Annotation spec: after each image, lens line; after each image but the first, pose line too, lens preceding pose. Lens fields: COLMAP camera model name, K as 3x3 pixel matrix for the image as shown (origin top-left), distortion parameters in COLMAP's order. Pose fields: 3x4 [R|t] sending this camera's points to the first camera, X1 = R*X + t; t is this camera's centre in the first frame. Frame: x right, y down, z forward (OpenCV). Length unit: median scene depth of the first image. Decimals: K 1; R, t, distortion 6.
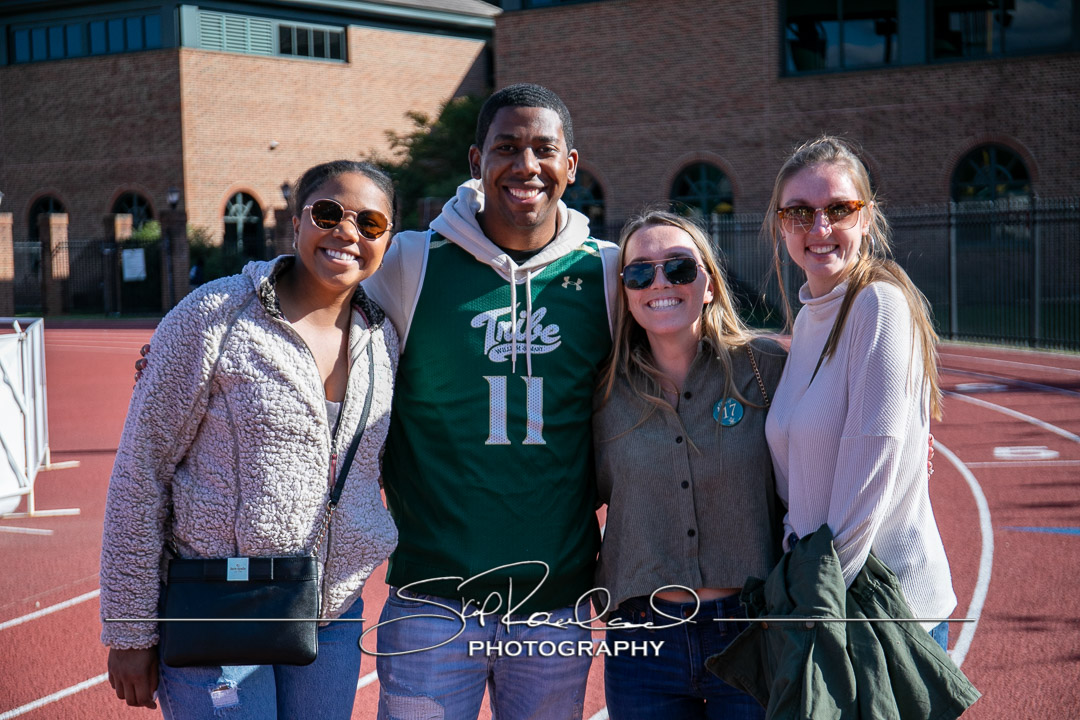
lens RADIAL K [[1938.1, 0, 549.1], [0, 1938.1, 358.7], [0, 0, 1]] dist [0.141845, 0.000000]
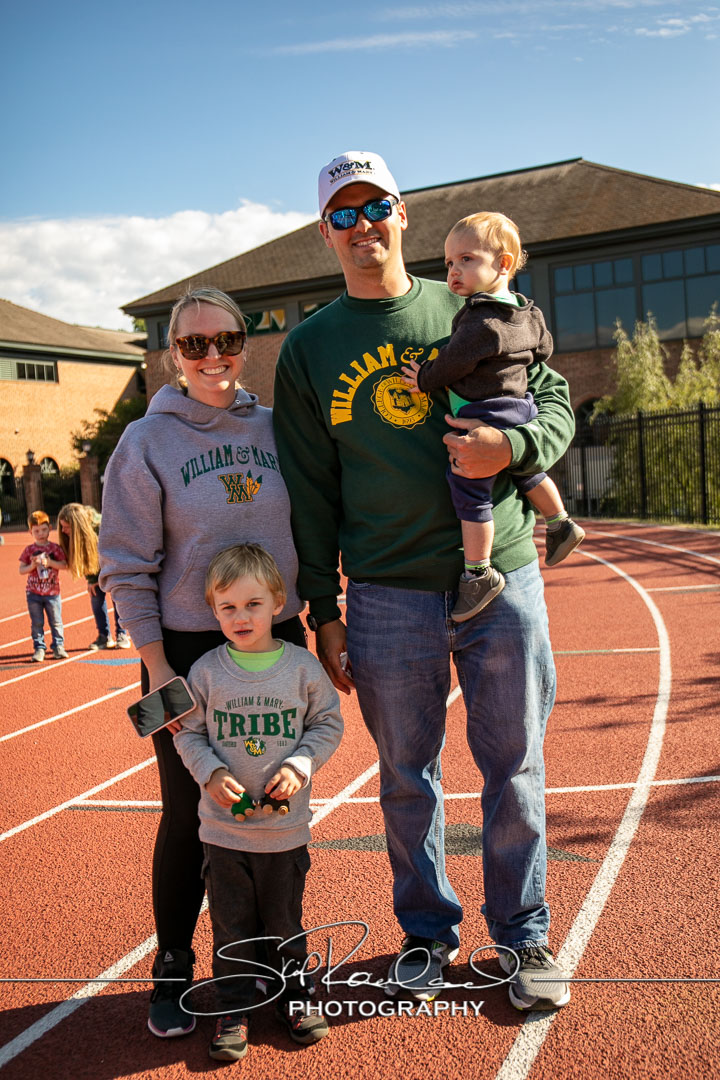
lens RADIAL K [[1120.8, 0, 357.4], [0, 1120.8, 539.0], [0, 0, 1]] dist [-0.006675, 0.000000]
pose [[0.985580, -0.052229, 0.160948, -0.008124], [0.053472, 0.998564, -0.003398, 0.007006], [-0.160539, 0.011955, 0.986957, -0.038703]]
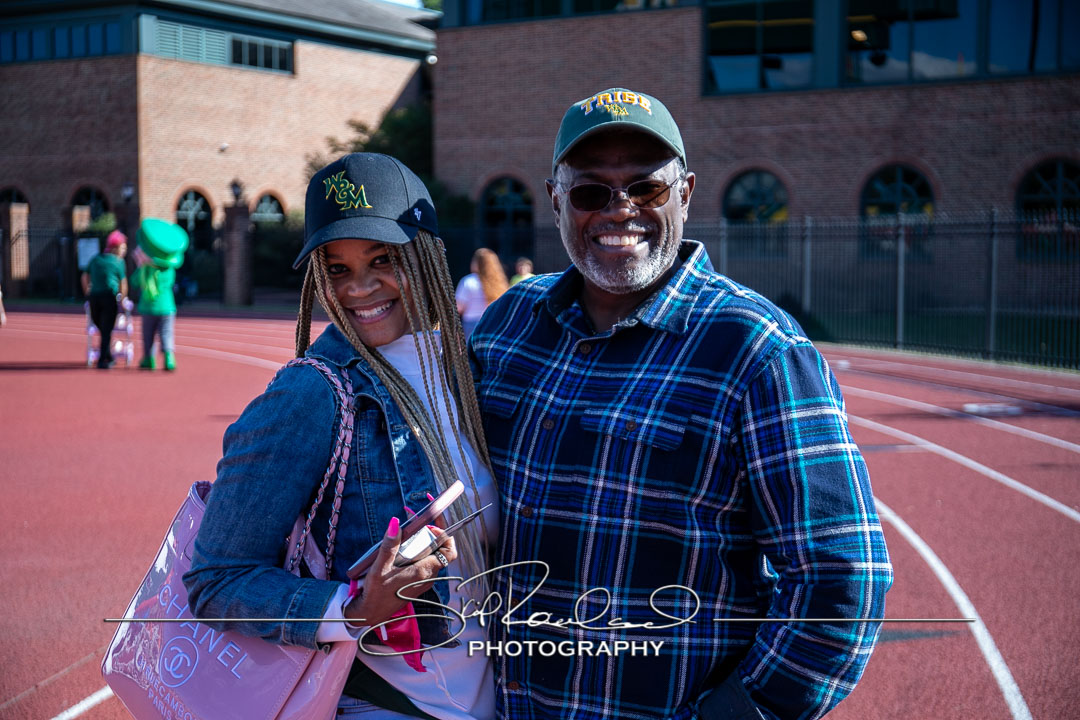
lens RADIAL K [[1638.3, 0, 545.8], [0, 1638.3, 354.8], [0, 0, 1]] dist [0.098908, 0.000000]
pose [[0.998142, 0.024702, 0.055693, -0.011105], [-0.024997, 0.999677, 0.004612, -0.002917], [-0.055562, -0.005995, 0.998437, 0.075429]]
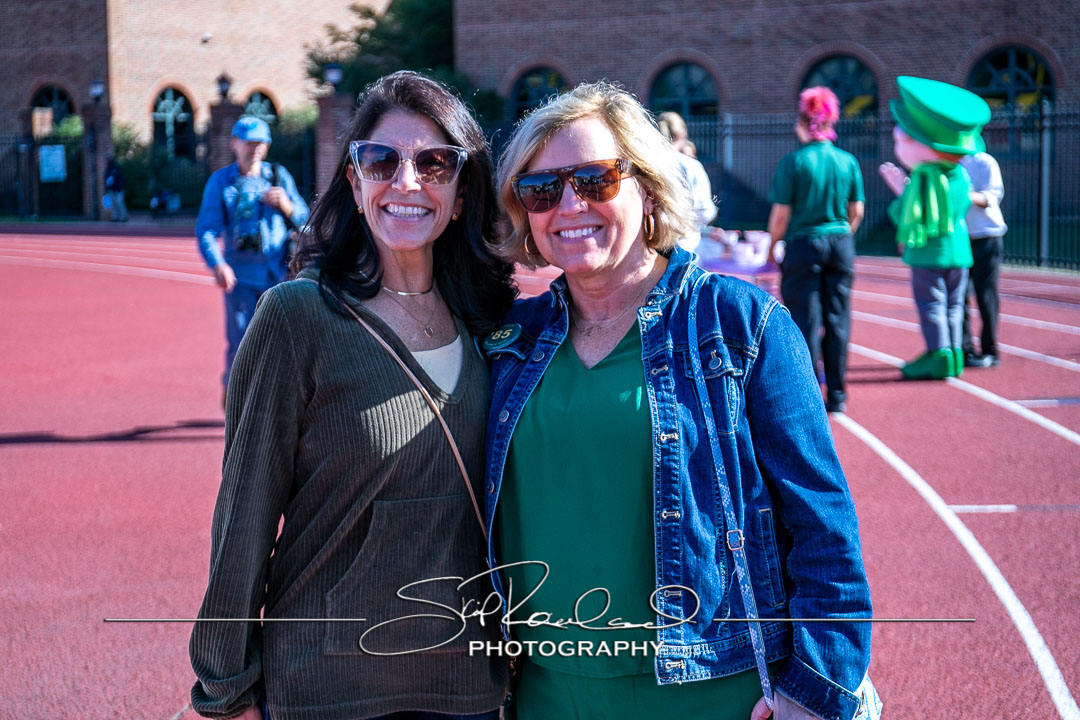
lens RADIAL K [[1853.0, 0, 546.9], [0, 1853.0, 300.7], [0, 0, 1]] dist [0.095332, 0.000000]
pose [[0.998806, 0.014106, 0.046775, -0.019690], [-0.015010, 0.999706, 0.019042, -0.003464], [-0.046493, -0.019721, 0.998724, 0.104381]]
